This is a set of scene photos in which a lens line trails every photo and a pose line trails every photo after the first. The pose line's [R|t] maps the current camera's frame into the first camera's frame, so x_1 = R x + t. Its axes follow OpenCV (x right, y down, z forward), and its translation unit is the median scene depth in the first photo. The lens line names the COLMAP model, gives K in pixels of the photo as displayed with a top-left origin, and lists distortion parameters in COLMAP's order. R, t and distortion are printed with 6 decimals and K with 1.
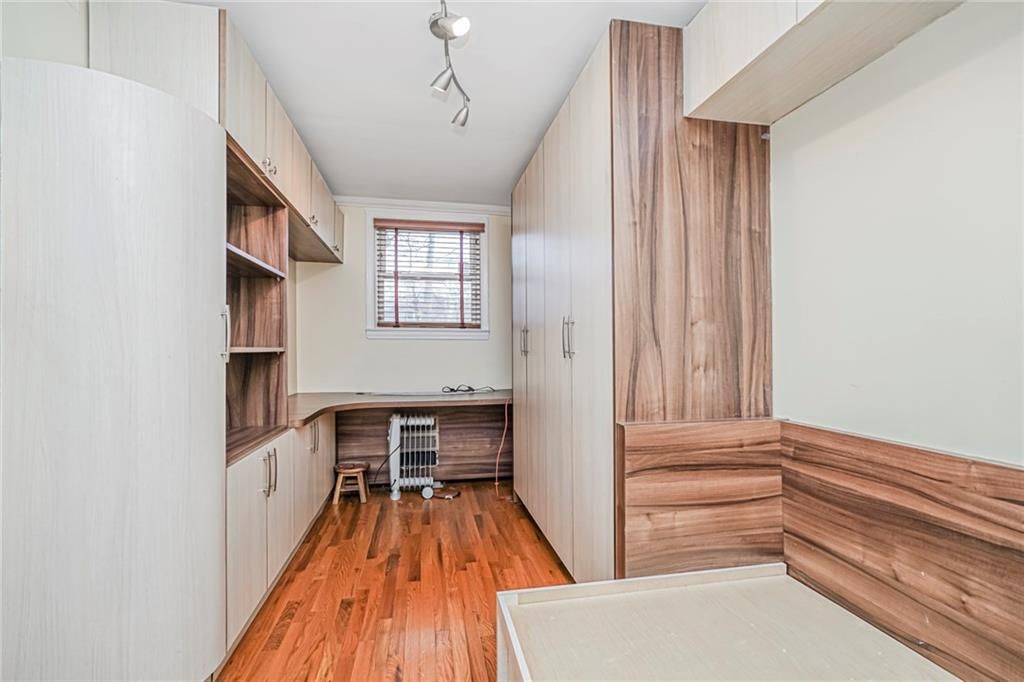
lens RADIAL K [[463.9, 0, 511.7], [0, 463.9, 344.0], [0, 0, 1]] dist [-0.009755, 0.006398]
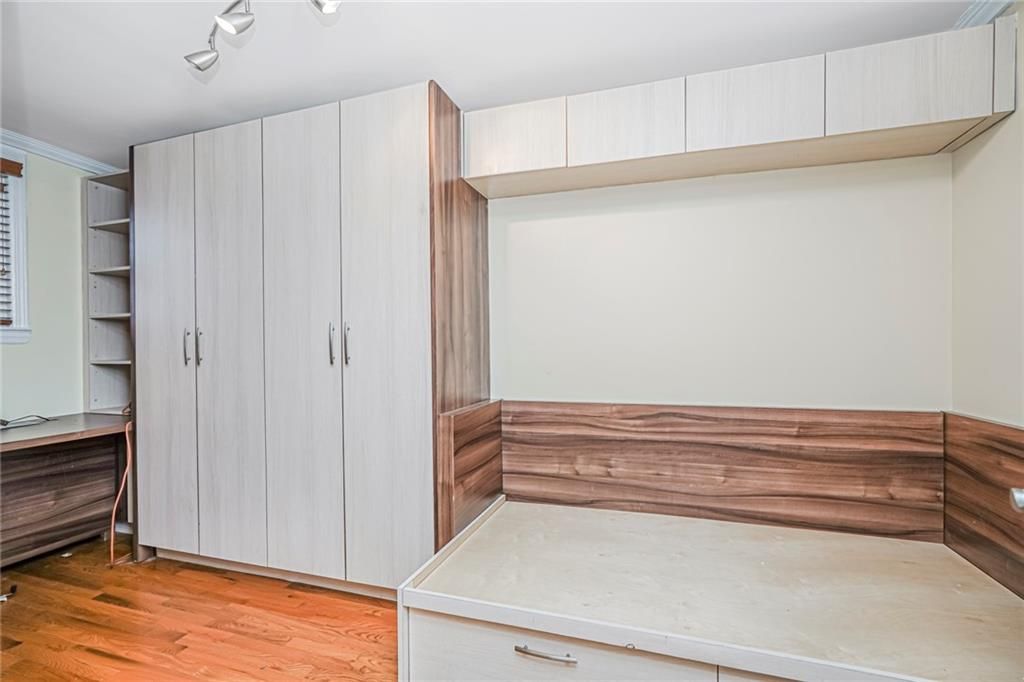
lens RADIAL K [[463.9, 0, 508.5], [0, 463.9, 345.1], [0, 0, 1]] dist [-0.009755, 0.006398]
pose [[0.495101, 0.005648, 0.868817, -0.747285], [0.001258, 0.999973, -0.007218, -0.003142], [-0.868835, 0.004666, 0.495080, 0.241996]]
